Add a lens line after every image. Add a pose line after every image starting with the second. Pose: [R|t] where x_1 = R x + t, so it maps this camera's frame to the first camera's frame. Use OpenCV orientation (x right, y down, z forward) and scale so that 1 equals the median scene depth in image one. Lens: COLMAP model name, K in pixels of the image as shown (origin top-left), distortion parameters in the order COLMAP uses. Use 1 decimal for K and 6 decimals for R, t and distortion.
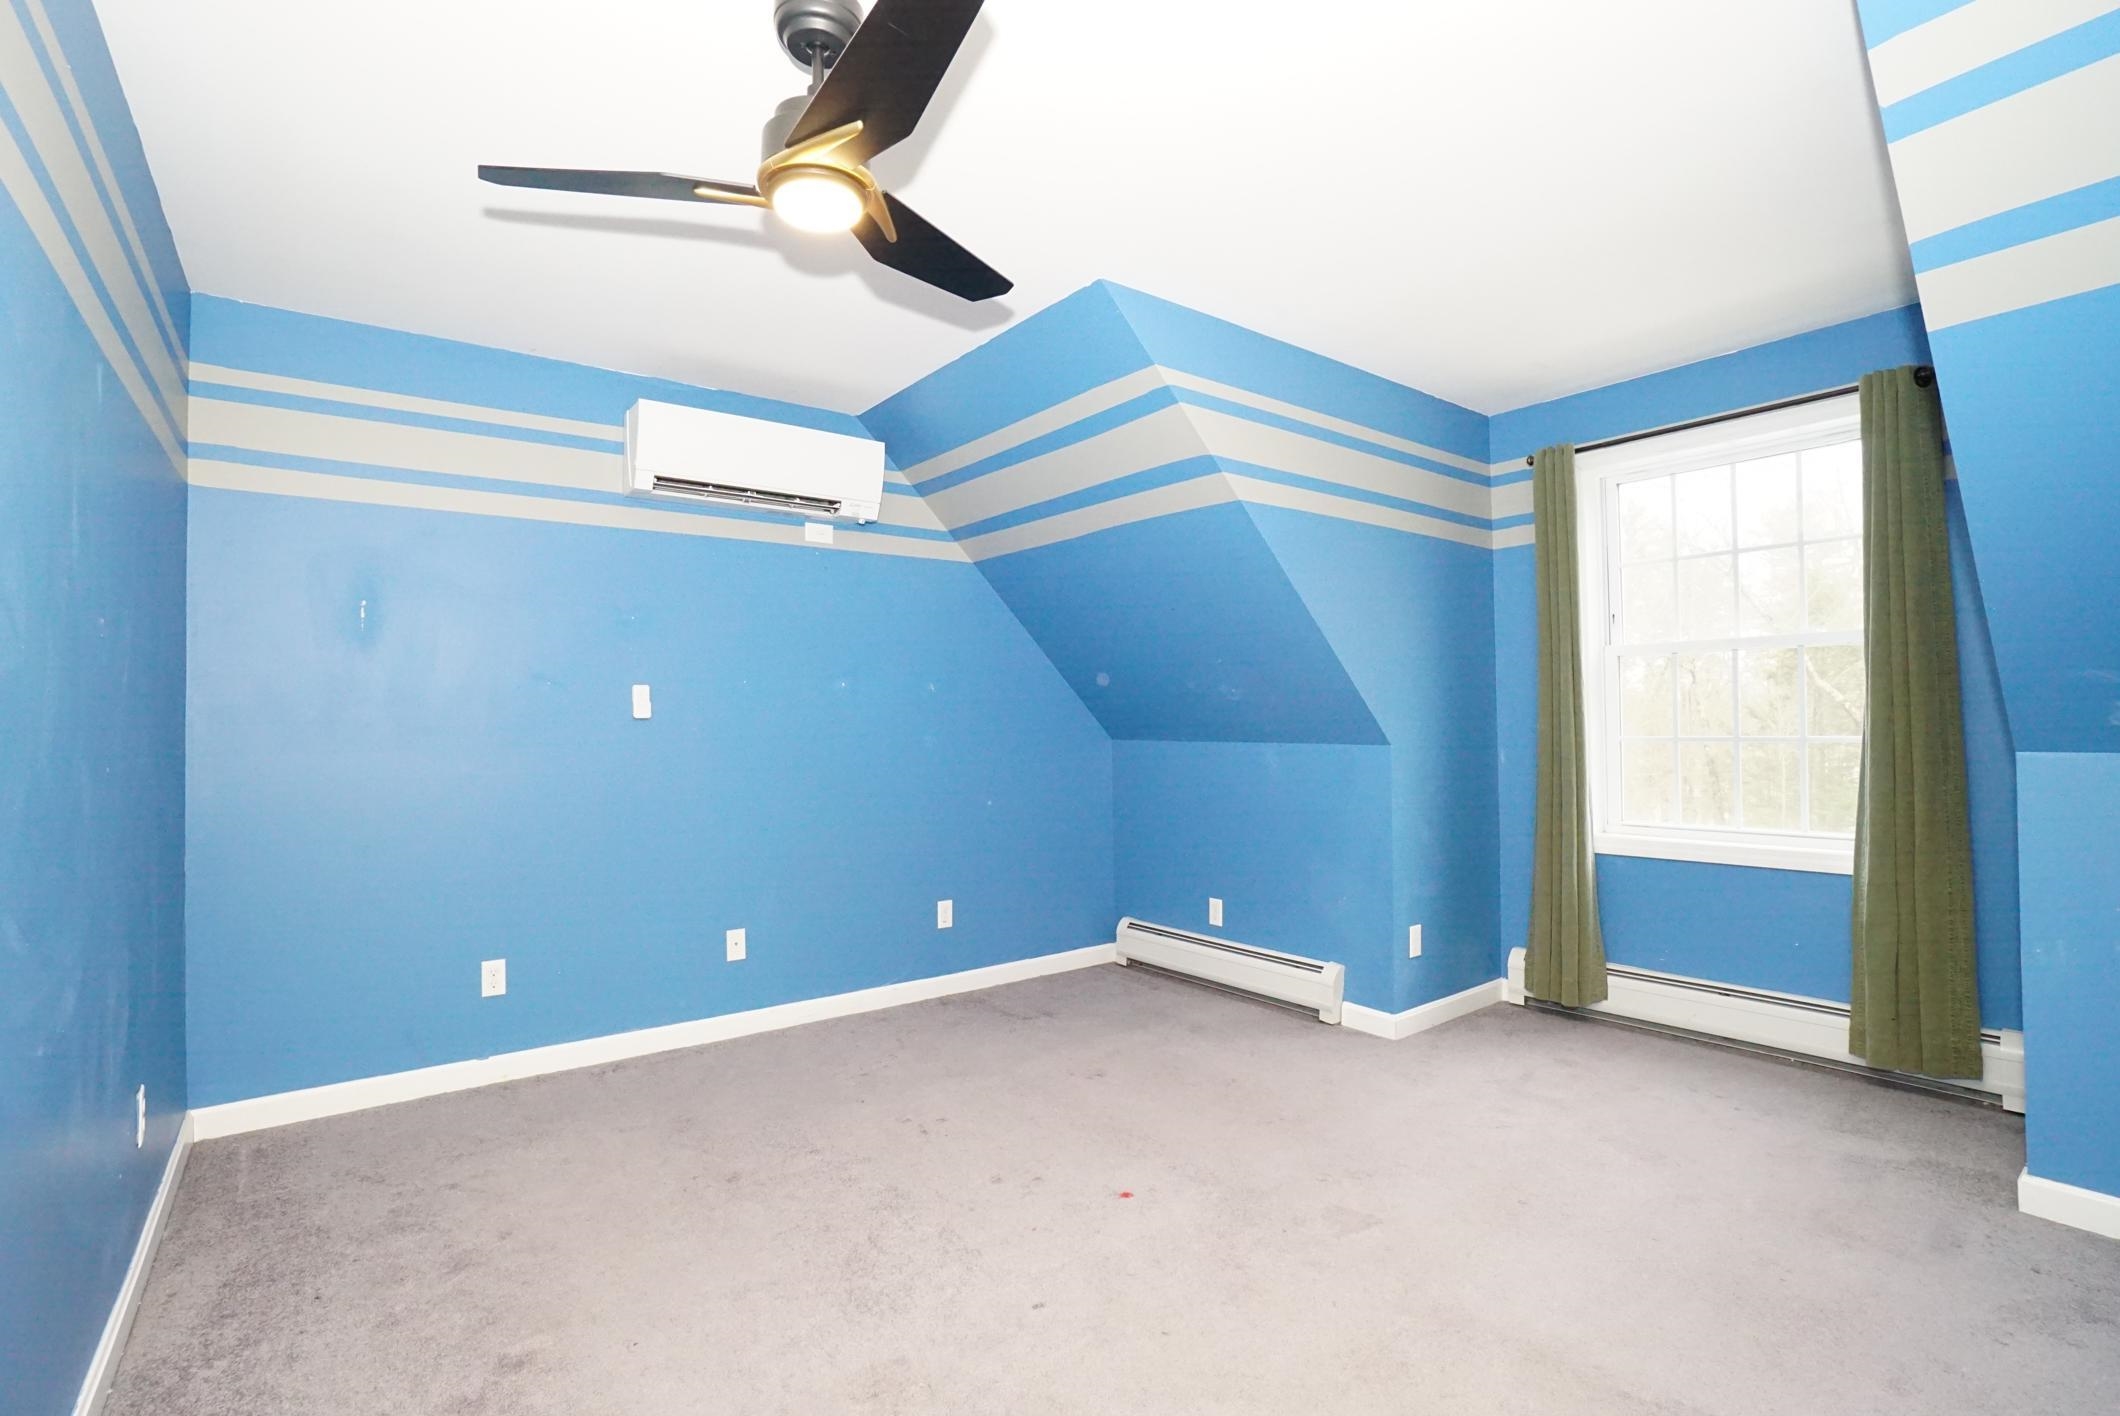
lens RADIAL K [[940.7, 0, 1043.8], [0, 940.7, 715.9], [0, 0, 1]] dist [-0.067700, 0.025797]
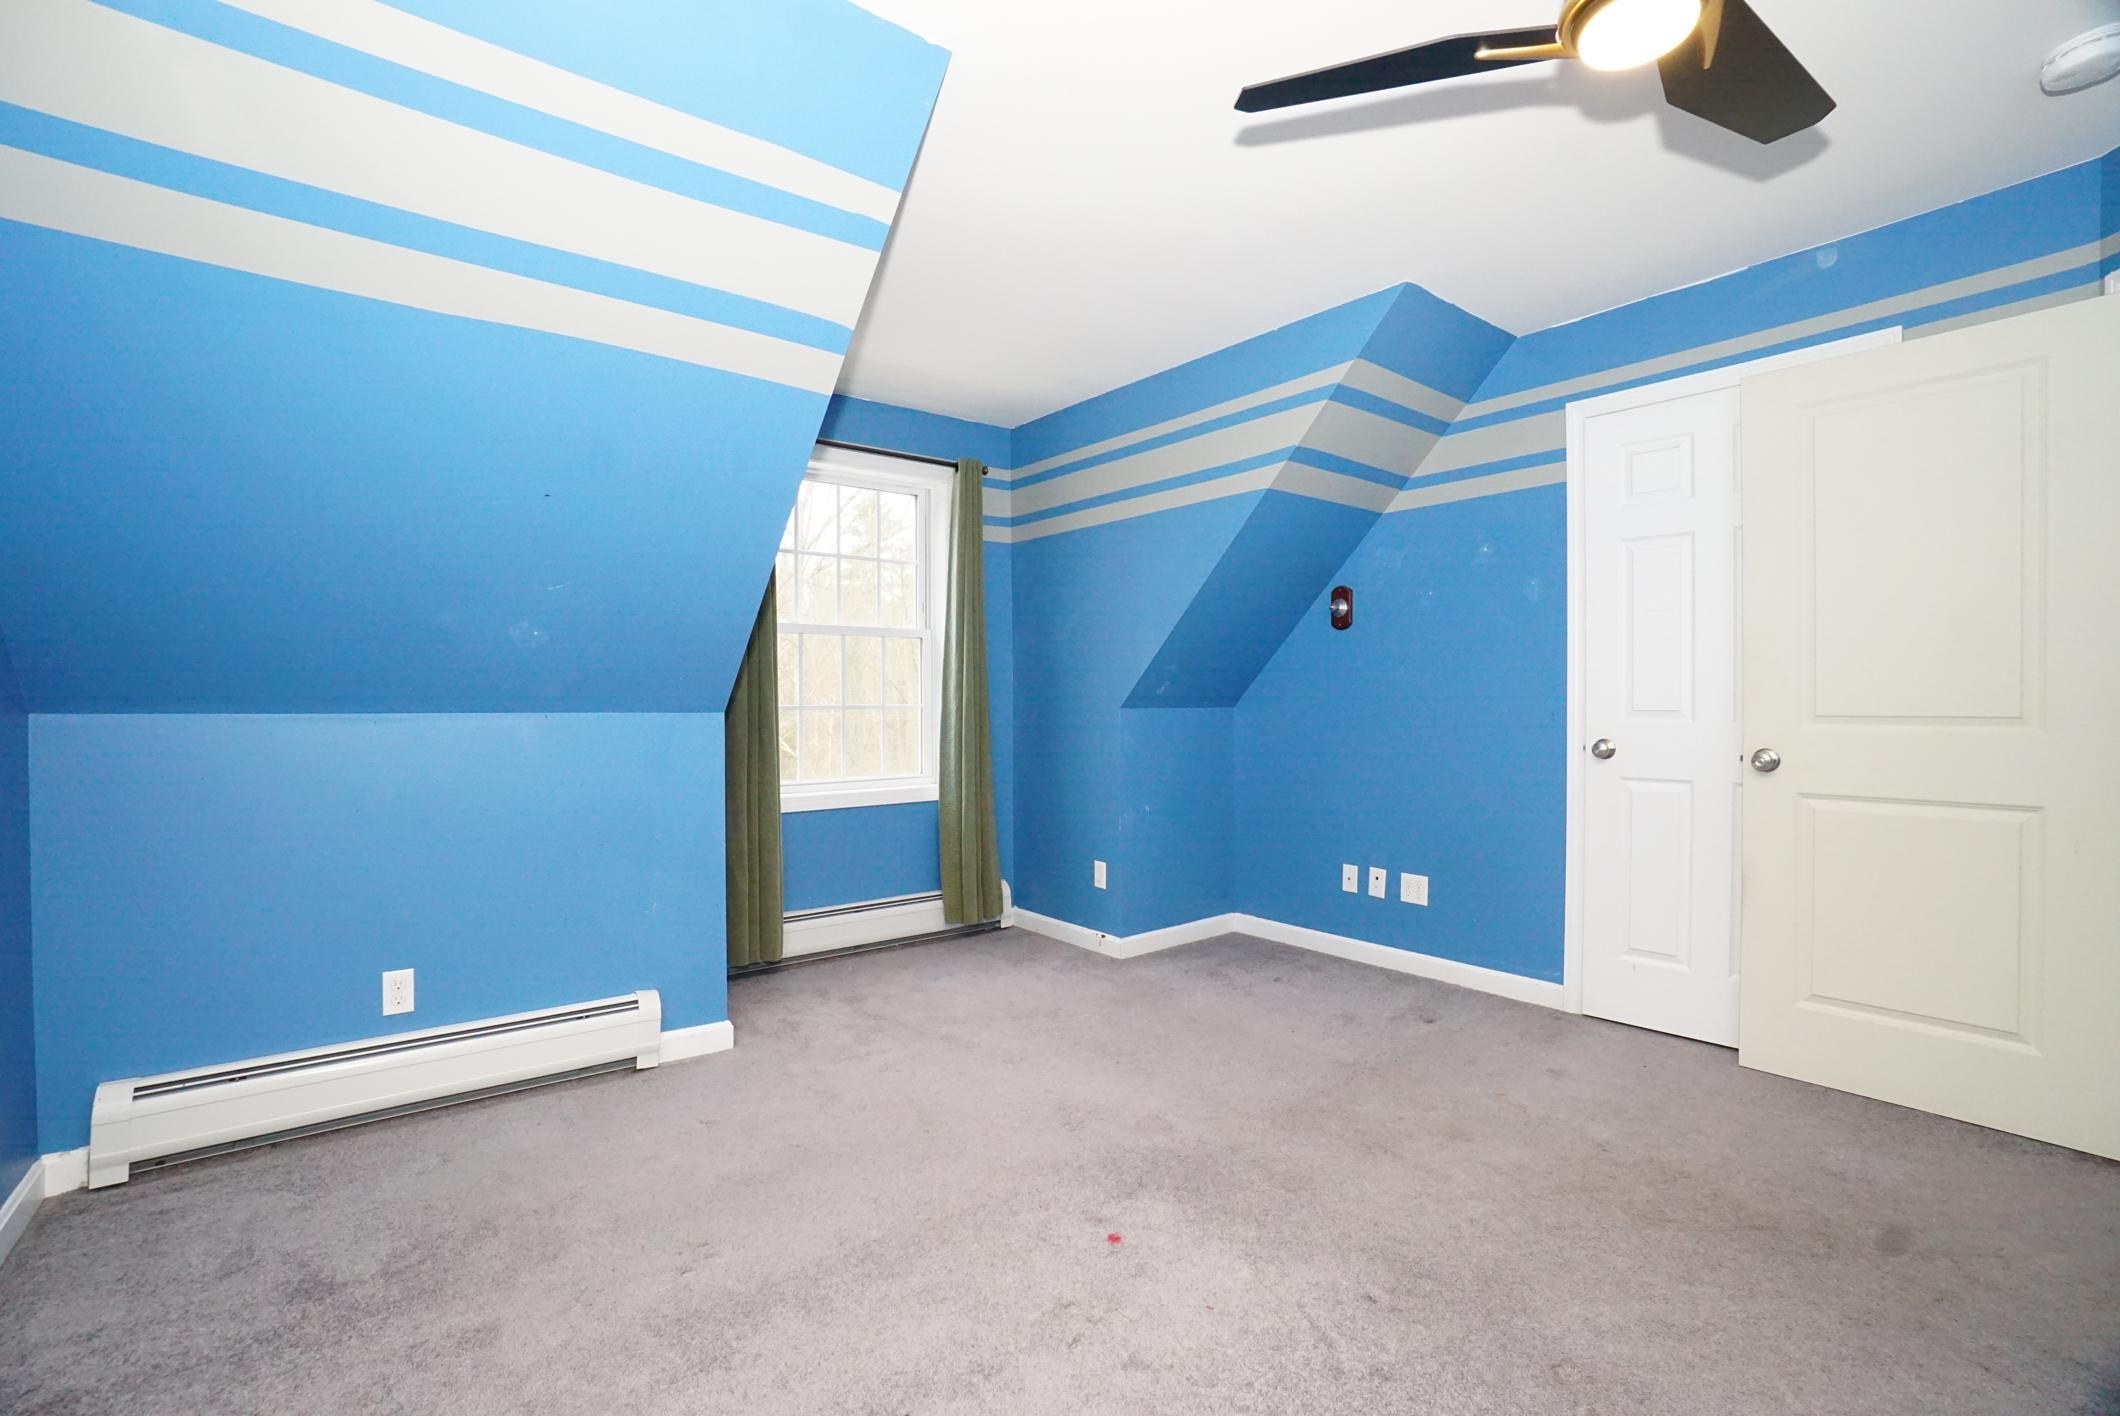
lens RADIAL K [[940.7, 0, 1043.8], [0, 940.7, 715.9], [0, 0, 1]] dist [-0.067700, 0.025797]
pose [[-0.020172, 0.000549, 0.999796, -0.534236], [-0.006735, 0.999977, -0.000685, 0.038320], [-0.999774, -0.006748, -0.020168, 0.773111]]
